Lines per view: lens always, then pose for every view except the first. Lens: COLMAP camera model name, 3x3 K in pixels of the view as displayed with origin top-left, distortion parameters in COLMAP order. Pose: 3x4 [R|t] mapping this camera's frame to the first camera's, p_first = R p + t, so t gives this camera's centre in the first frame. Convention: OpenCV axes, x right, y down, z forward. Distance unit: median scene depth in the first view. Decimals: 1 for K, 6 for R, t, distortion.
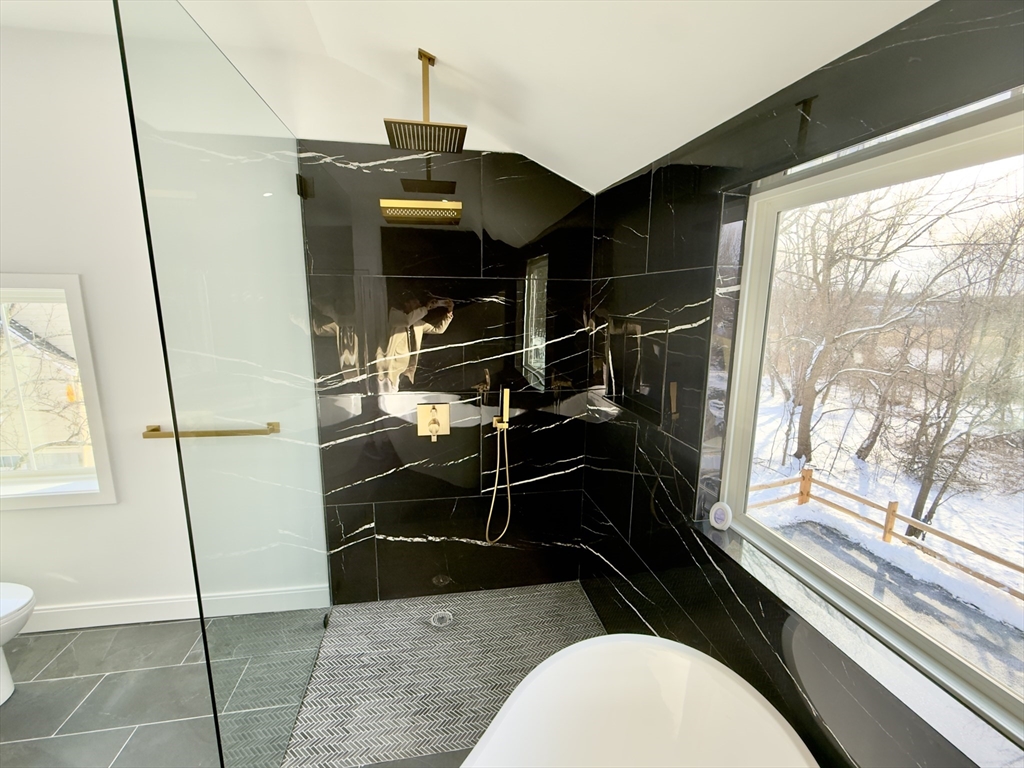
lens RADIAL K [[435.6, 0, 505.3], [0, 435.6, 383.6], [0, 0, 1]] dist [0.001552, 0.000065]
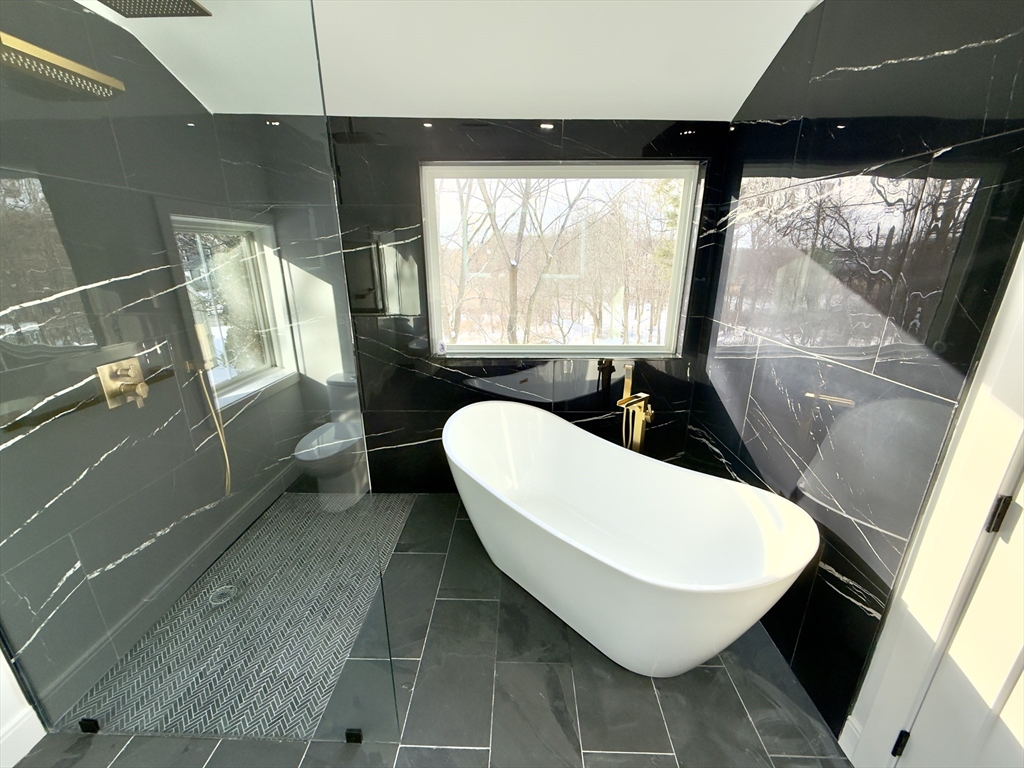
lens RADIAL K [[409.2, 0, 507.5], [0, 409.2, 385.0], [0, 0, 1]] dist [0.000551, -0.000518]
pose [[0.195117, -0.306680, 0.931599, -0.713615], [0.186238, 0.944159, 0.271808, 0.020170], [-0.962935, 0.120464, 0.241337, 0.202329]]
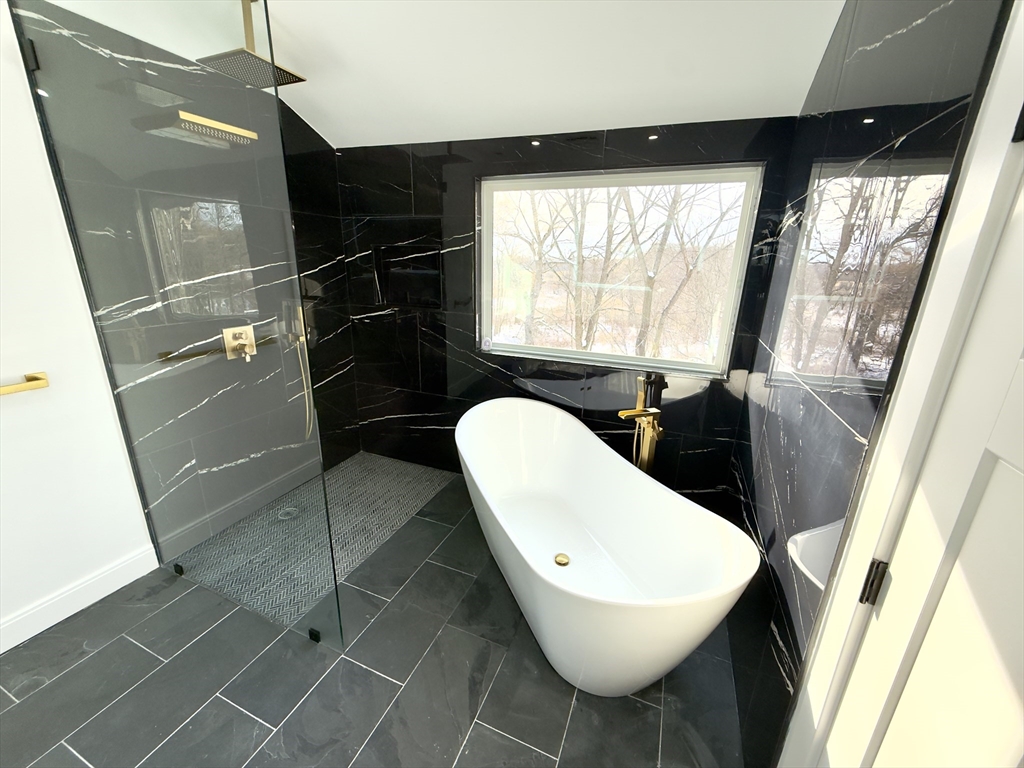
lens RADIAL K [[409.2, 0, 507.4], [0, 409.2, 384.5], [0, 0, 1]] dist [0.000551, -0.000518]
pose [[0.537183, -0.237065, 0.809466, -0.665478], [0.138982, 0.971450, 0.192272, 0.083787], [-0.831936, 0.009216, 0.554794, -0.094440]]
